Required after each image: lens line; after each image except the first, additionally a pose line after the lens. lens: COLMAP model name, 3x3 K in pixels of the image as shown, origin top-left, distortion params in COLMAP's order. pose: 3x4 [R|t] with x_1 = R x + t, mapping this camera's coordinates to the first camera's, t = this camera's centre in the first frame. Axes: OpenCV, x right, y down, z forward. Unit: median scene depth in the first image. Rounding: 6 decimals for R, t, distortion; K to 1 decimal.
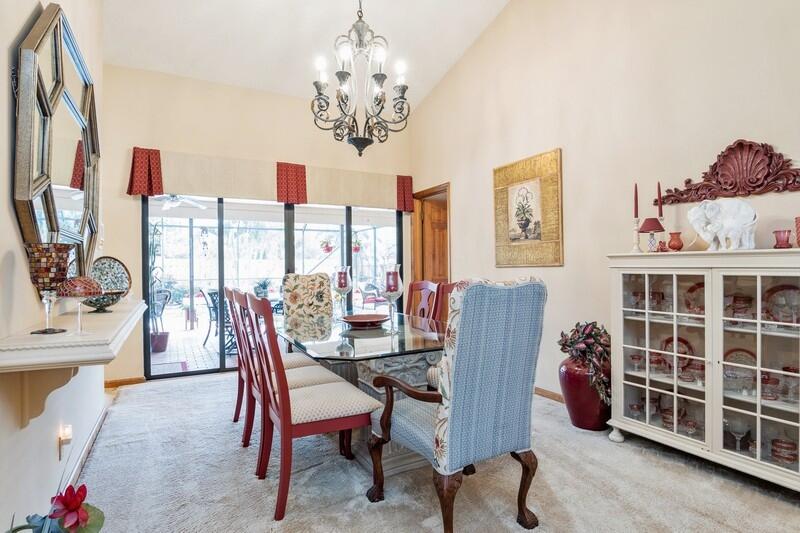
lens RADIAL K [[431.4, 0, 395.2], [0, 431.4, 267.6], [0, 0, 1]] dist [-0.033371, 0.006002]
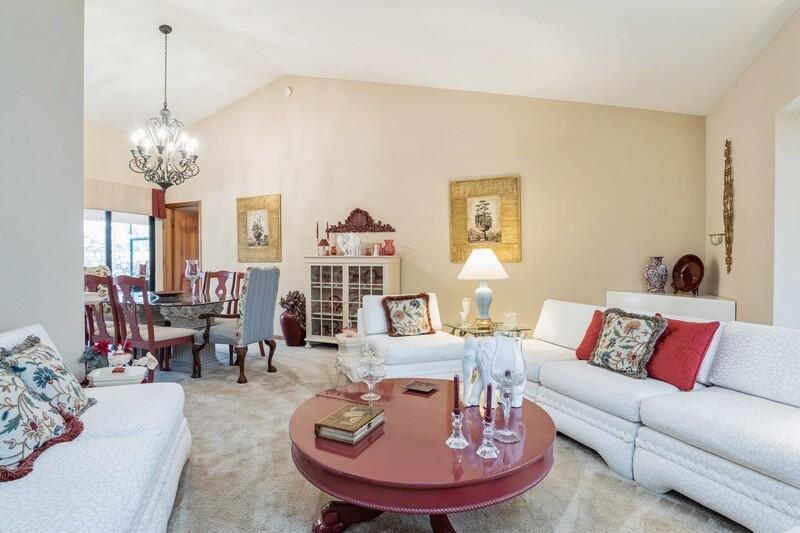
lens RADIAL K [[431.4, 0, 394.2], [0, 431.4, 266.5], [0, 0, 1]] dist [-0.033371, 0.006002]
pose [[0.791325, 0.001604, 0.611394, -0.421038], [-0.005840, 0.999971, 0.004935, 0.005526], [-0.611368, -0.007475, 0.791311, -0.891640]]
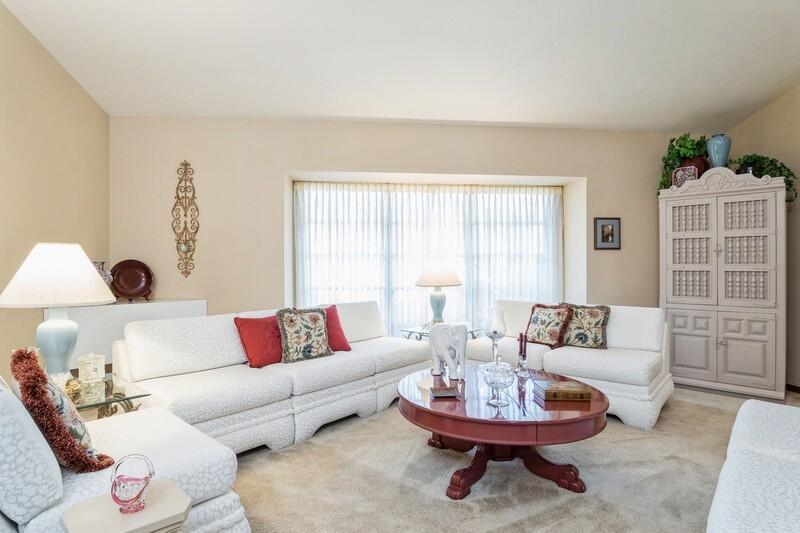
lens RADIAL K [[431.4, 0, 397.0], [0, 431.4, 266.8], [0, 0, 1]] dist [-0.033371, 0.006002]
pose [[-0.923045, 0.007667, 0.384614, -0.087089], [0.011292, 0.999911, 0.007166, -0.011040], [-0.384525, 0.010957, -0.923049, 0.621446]]
